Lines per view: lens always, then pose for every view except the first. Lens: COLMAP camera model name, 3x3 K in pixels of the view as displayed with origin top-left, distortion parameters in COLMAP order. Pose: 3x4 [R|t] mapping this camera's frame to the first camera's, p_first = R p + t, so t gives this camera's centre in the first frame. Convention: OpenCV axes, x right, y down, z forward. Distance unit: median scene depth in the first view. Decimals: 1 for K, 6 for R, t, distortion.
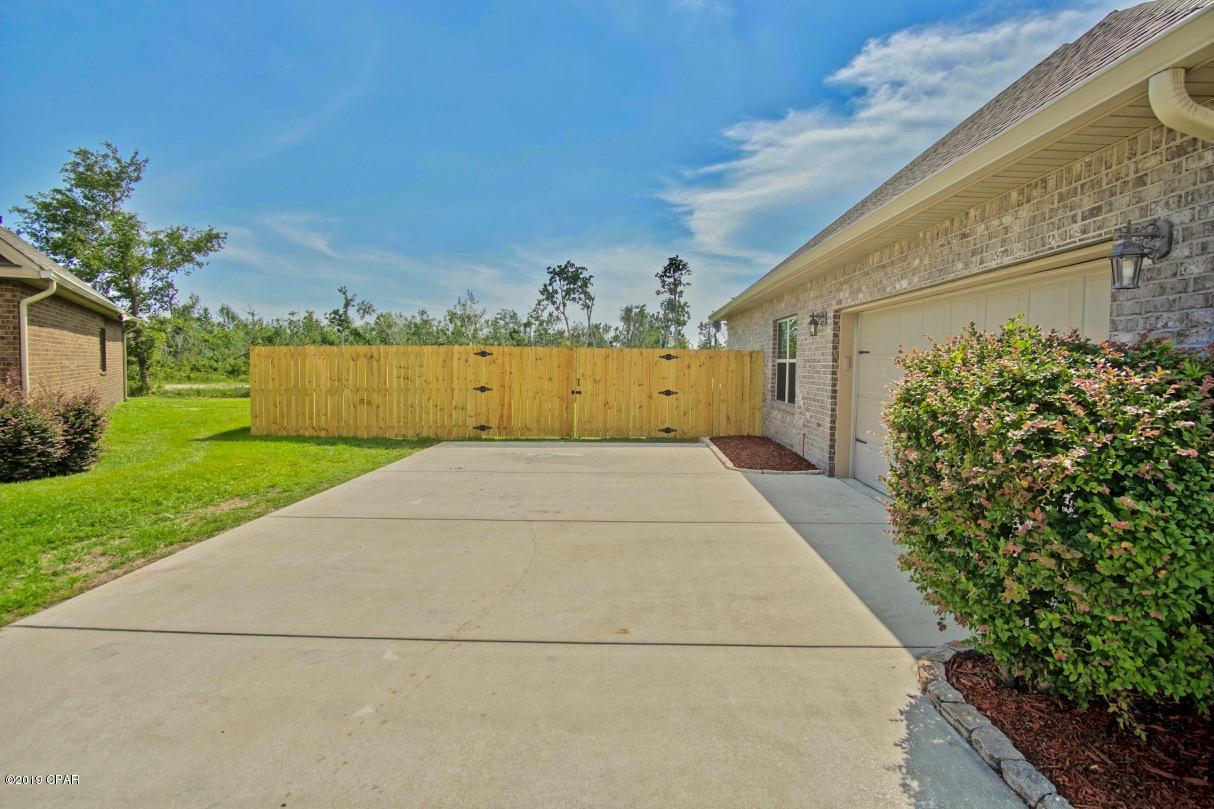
lens RADIAL K [[651.5, 0, 606.0], [0, 651.5, 395.7], [0, 0, 1]] dist [-0.038218, 0.011224]
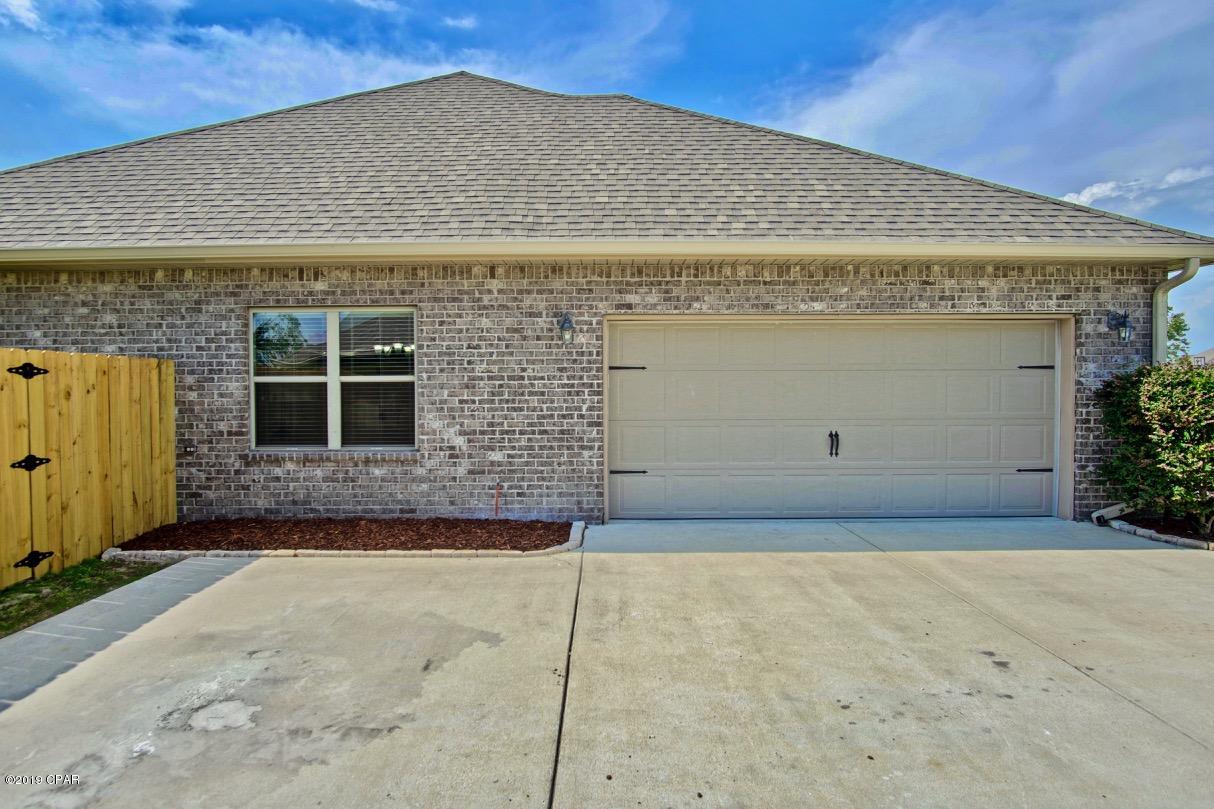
lens RADIAL K [[651.5, 0, 606.0], [0, 651.5, 395.7], [0, 0, 1]] dist [-0.038218, 0.011224]
pose [[-0.035984, -0.027100, 0.998985, -0.767158], [0.055810, 0.998018, 0.029084, -0.094757], [-0.997793, 0.056799, -0.034400, 1.755003]]
